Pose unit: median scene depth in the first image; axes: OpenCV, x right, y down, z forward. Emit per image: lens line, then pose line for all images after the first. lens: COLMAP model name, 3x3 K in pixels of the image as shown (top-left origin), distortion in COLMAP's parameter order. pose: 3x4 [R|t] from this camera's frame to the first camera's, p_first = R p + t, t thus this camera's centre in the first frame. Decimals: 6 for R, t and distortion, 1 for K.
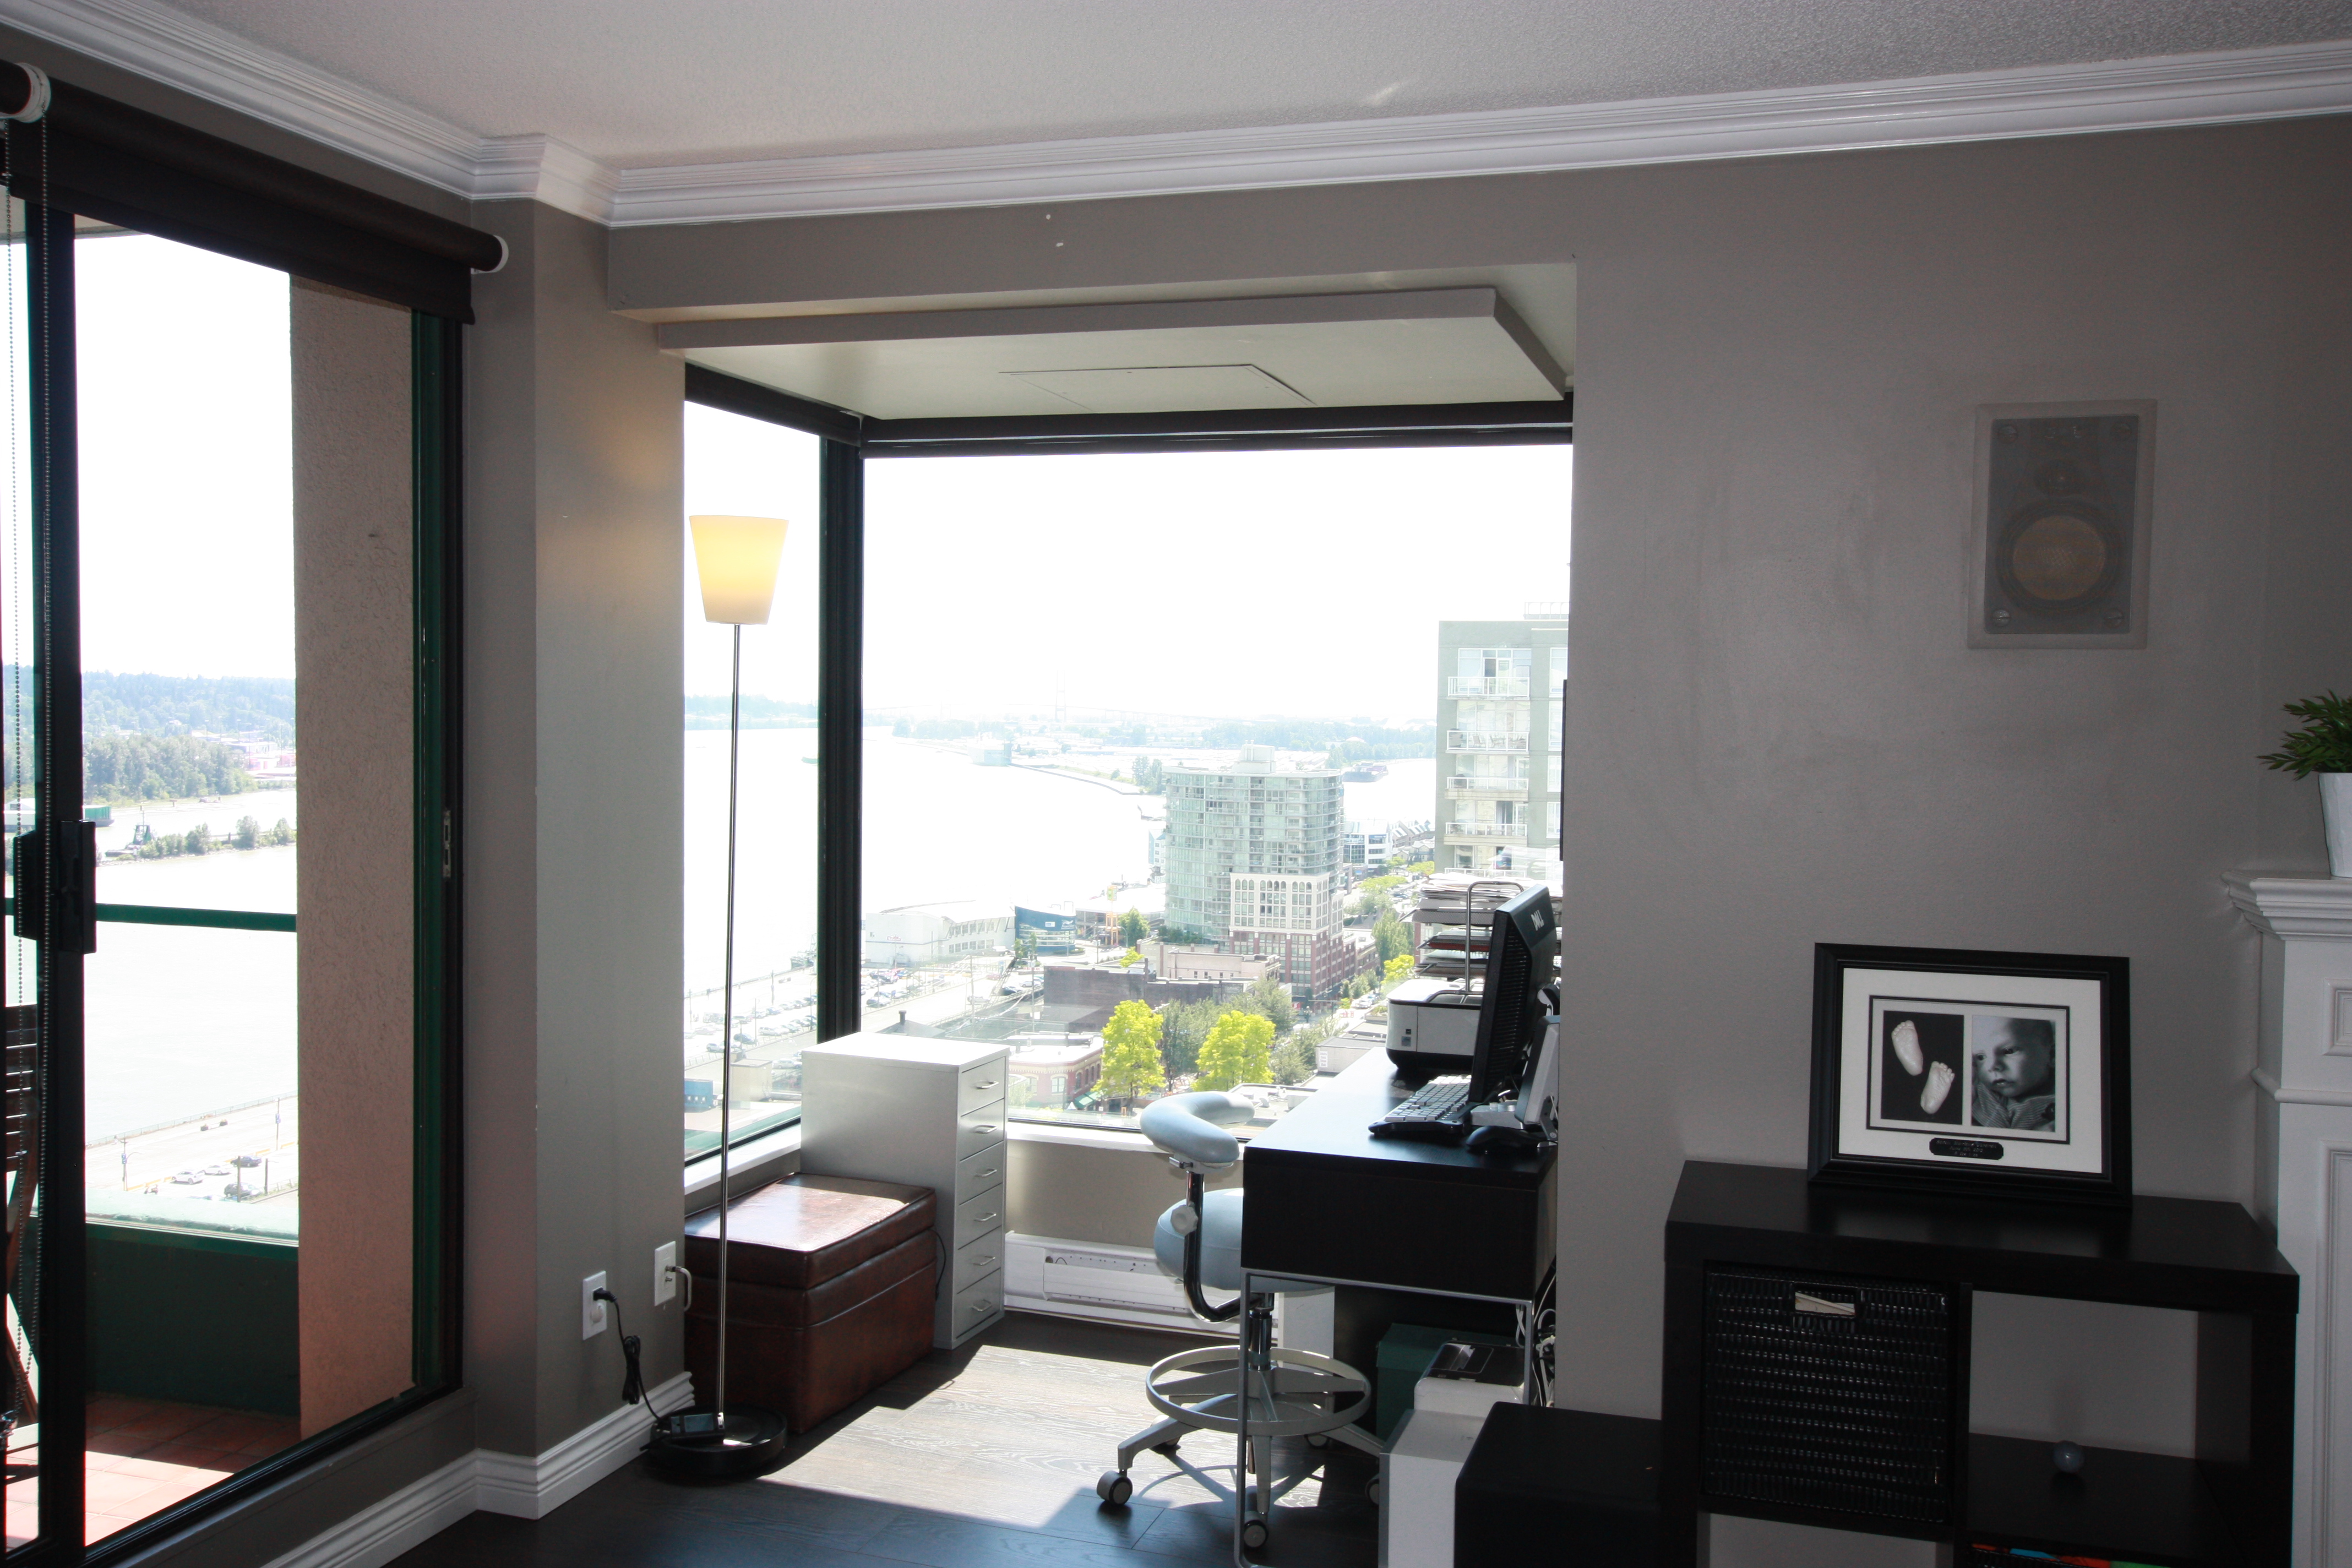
lens RADIAL K [[2079.3, 0, 1179.5], [0, 2079.3, 748.2], [0, 0, 1]] dist [0.020020, 0.032039]
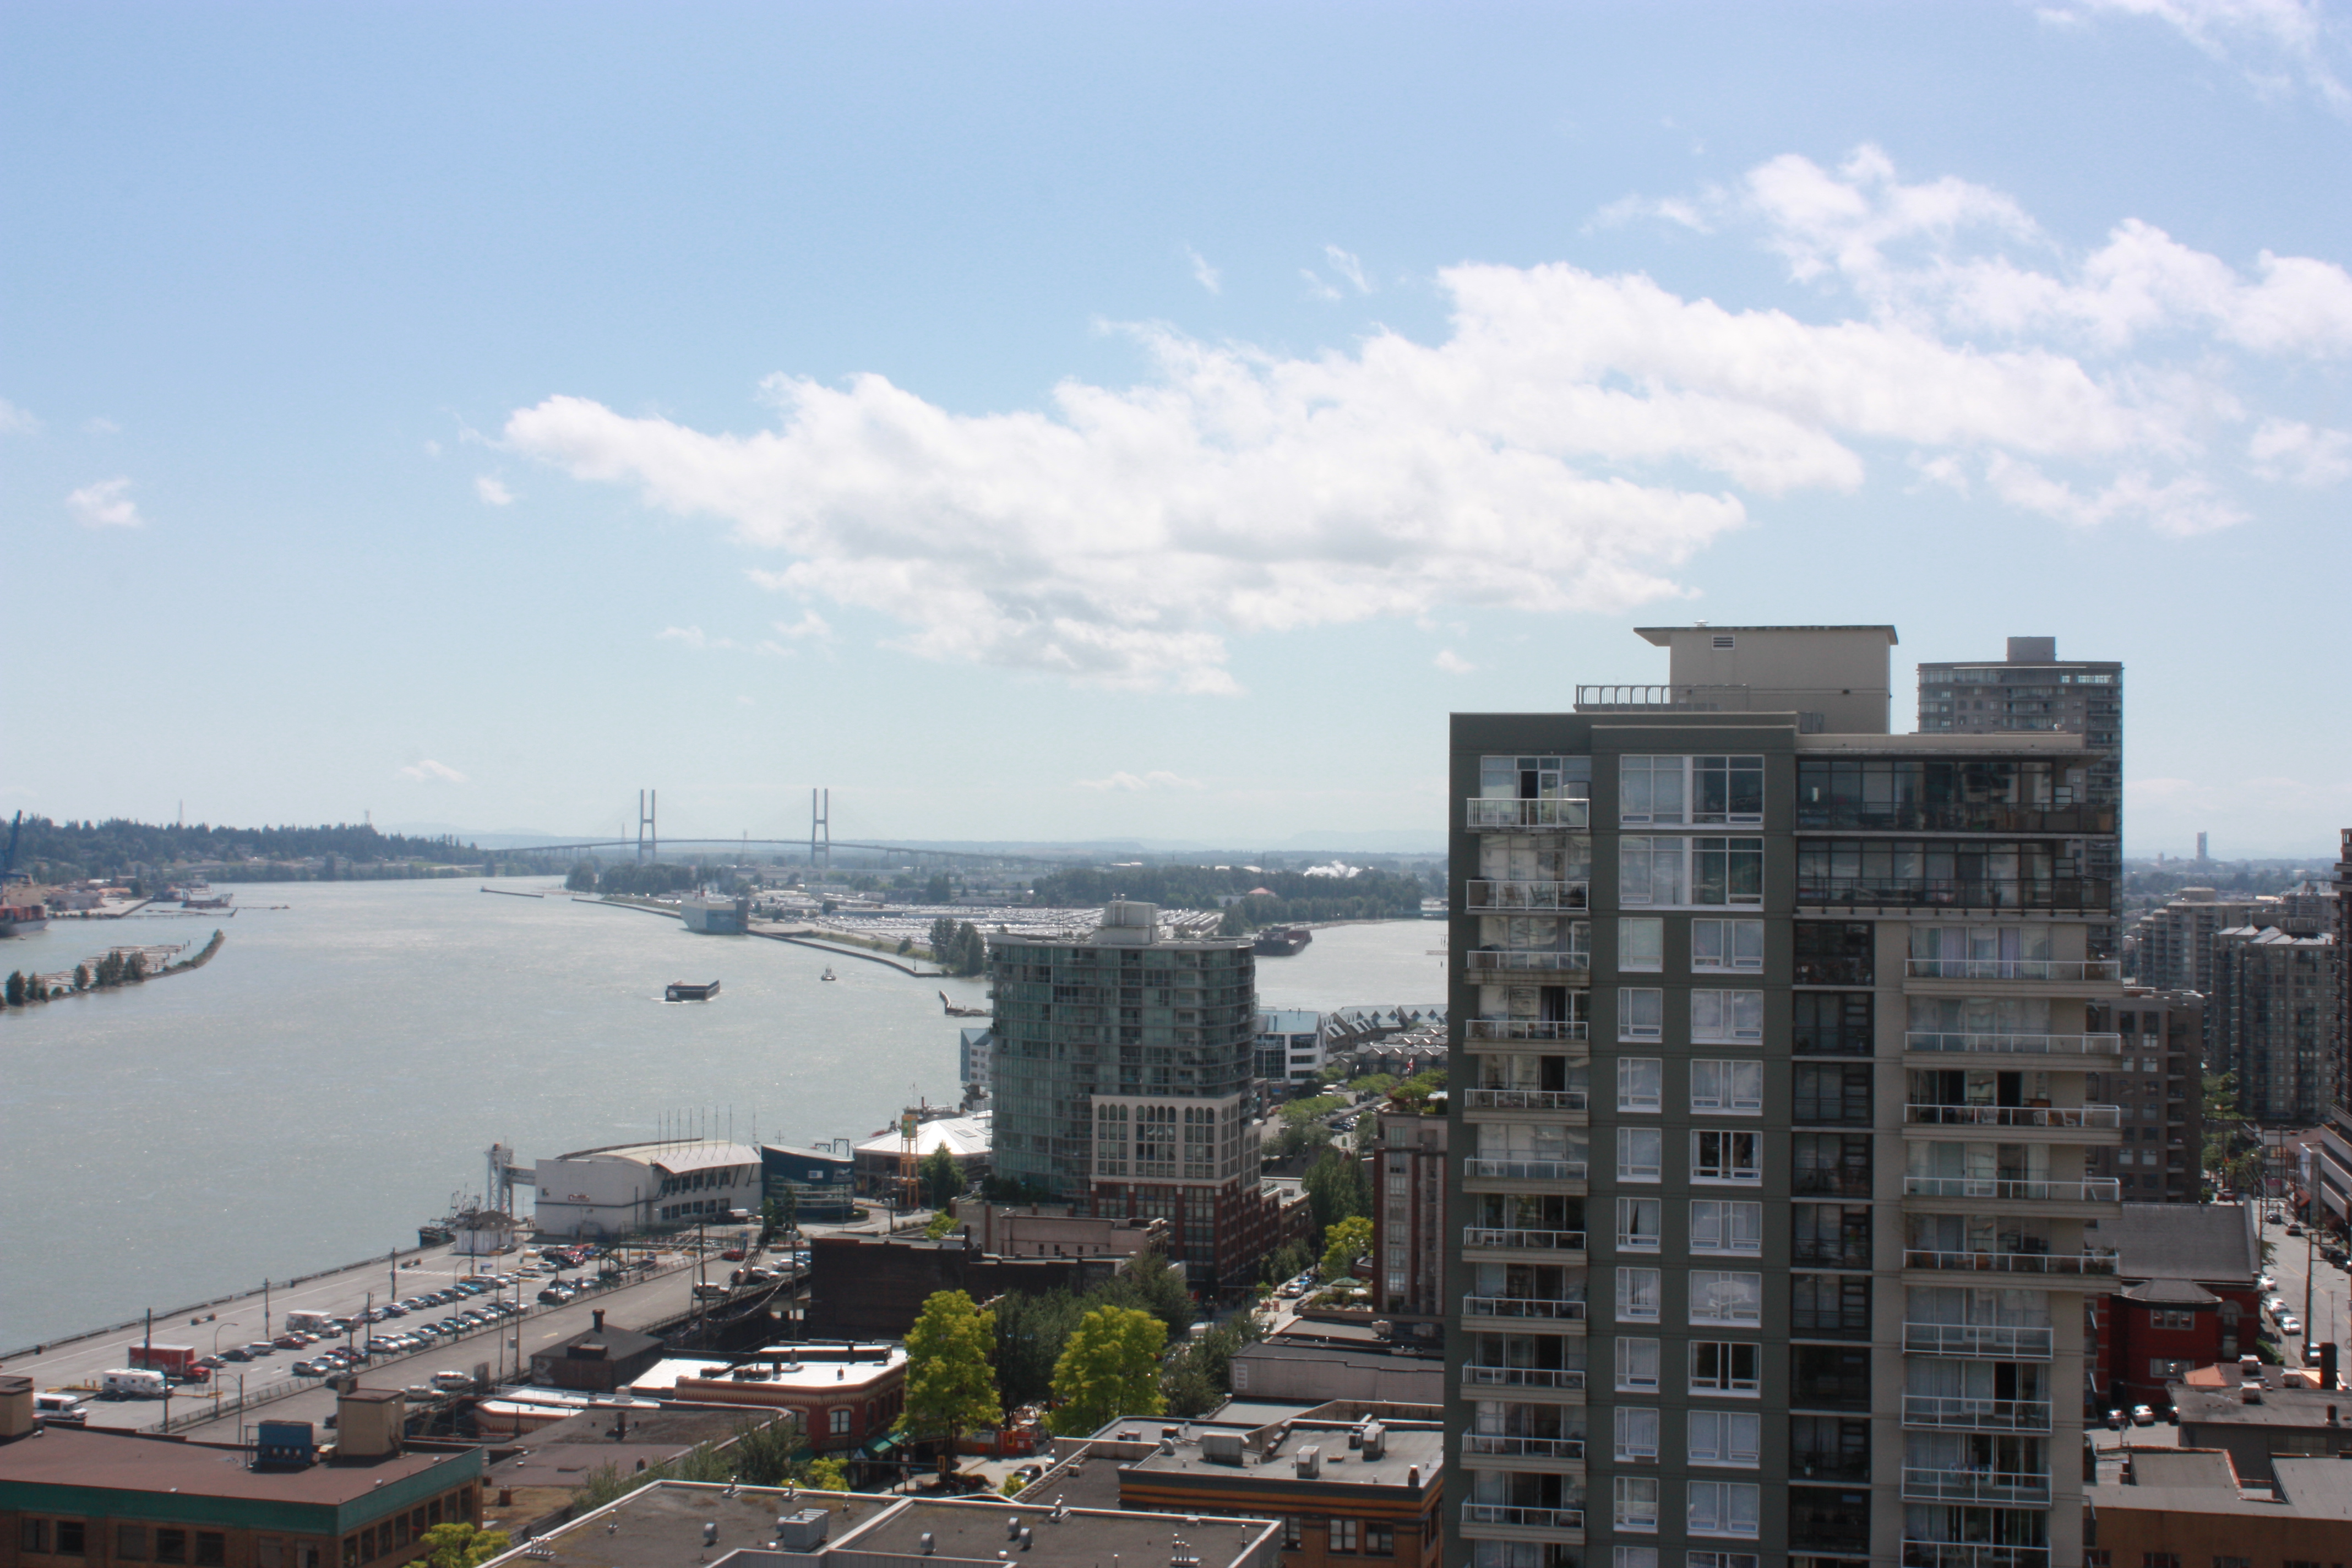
lens RADIAL K [[3062.0, 0, 1176.8], [0, 3062.0, 741.8], [0, 0, 1]] dist [-0.057319, 0.000000]
pose [[0.997807, -0.001761, 0.066164, -0.452560], [0.005276, 0.998581, -0.052985, -0.018735], [-0.065977, 0.053218, 0.996401, 0.725001]]
